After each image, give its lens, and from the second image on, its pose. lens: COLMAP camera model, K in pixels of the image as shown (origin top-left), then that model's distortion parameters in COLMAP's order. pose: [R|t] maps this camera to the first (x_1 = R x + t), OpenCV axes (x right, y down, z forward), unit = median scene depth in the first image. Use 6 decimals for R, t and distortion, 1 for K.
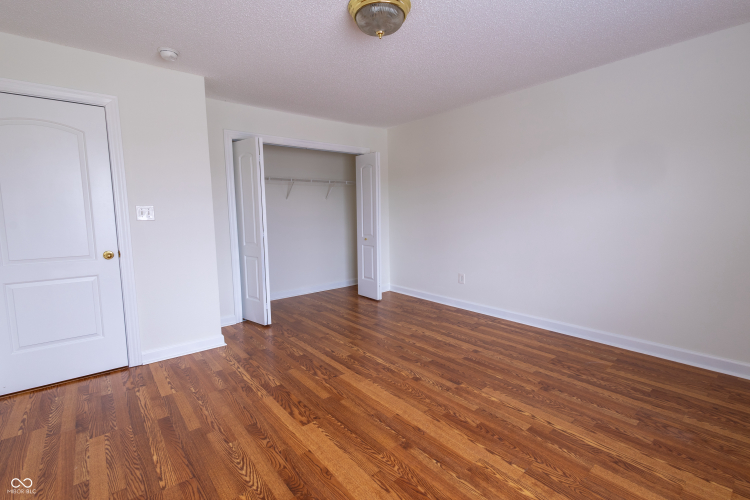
lens RADIAL K [[345.0, 0, 375.0], [0, 345.0, 250.0], [0, 0, 1]] dist [0.000223, 0.000110]
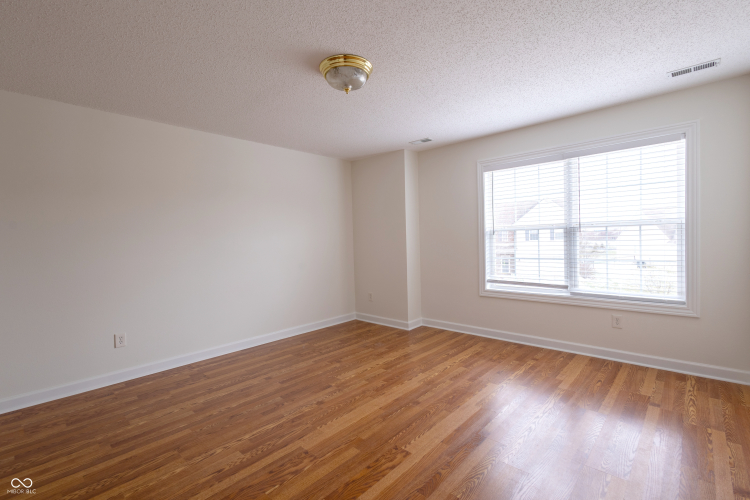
lens RADIAL K [[345.0, 0, 375.0], [0, 345.0, 250.0], [0, 0, 1]] dist [0.000223, 0.000110]
pose [[-0.140364, -0.010864, 0.990040, -0.895958], [0.141019, 0.989526, 0.030852, -0.088565], [-0.980006, 0.143945, -0.137362, 0.881480]]
